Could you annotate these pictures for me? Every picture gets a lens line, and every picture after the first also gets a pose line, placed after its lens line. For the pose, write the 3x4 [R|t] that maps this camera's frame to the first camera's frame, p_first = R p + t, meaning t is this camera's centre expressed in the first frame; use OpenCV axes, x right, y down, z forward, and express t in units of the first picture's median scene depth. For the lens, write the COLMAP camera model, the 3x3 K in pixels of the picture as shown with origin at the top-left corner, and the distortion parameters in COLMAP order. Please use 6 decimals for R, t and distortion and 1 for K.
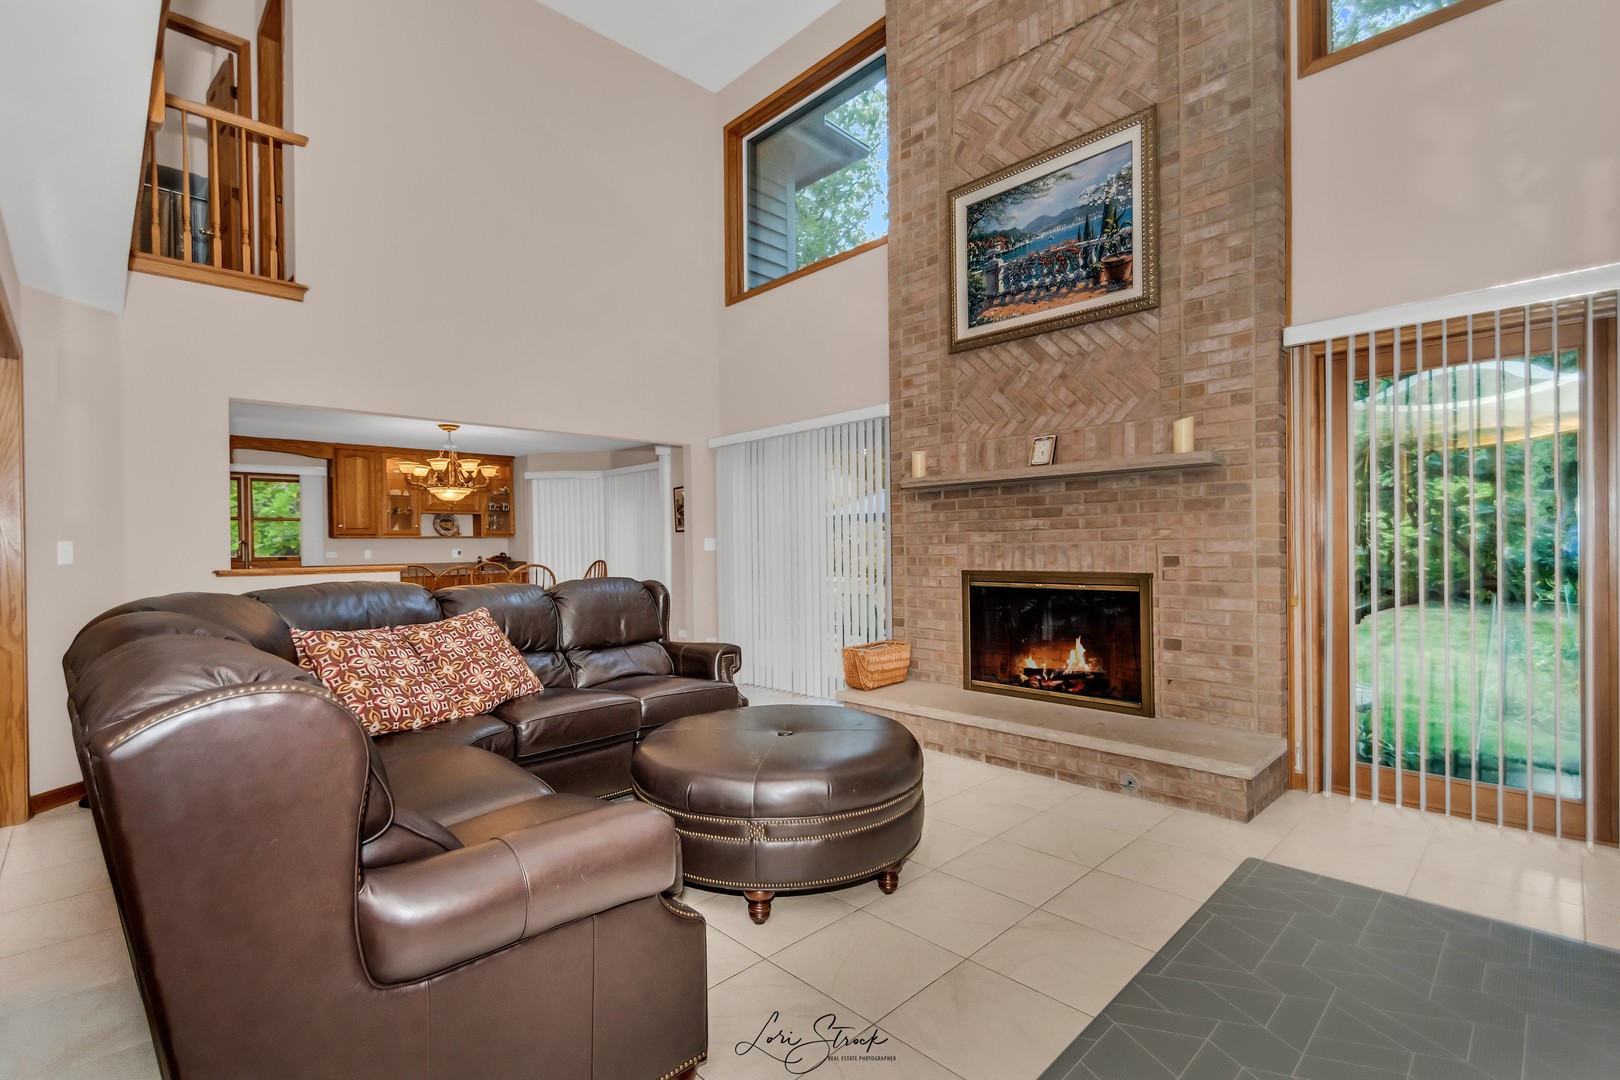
lens RADIAL K [[731.4, 0, 804.8], [0, 731.4, 549.3], [0, 0, 1]] dist [0.014634, -0.000285]
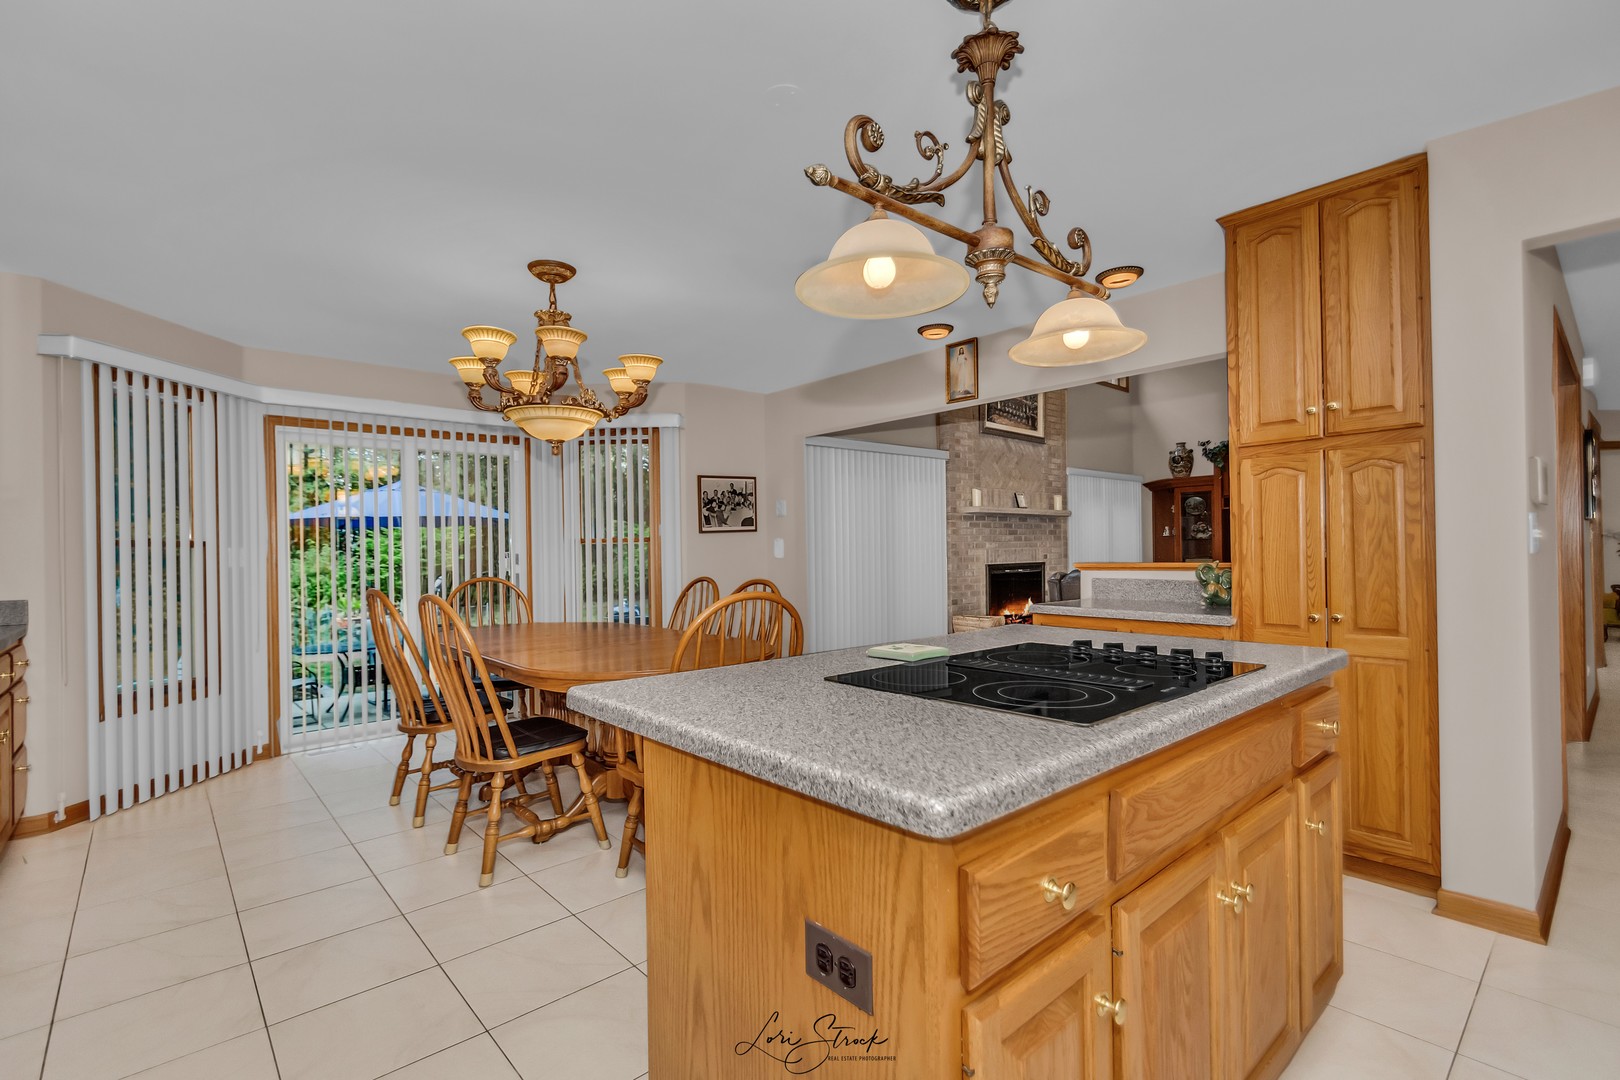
lens RADIAL K [[731.4, 0, 804.8], [0, 731.4, 549.3], [0, 0, 1]] dist [0.014634, -0.000285]
pose [[0.043638, 0.016882, 0.998905, -1.548712], [0.020773, 0.999626, -0.017802, 0.016132], [-0.998831, 0.021527, 0.043271, 1.419912]]
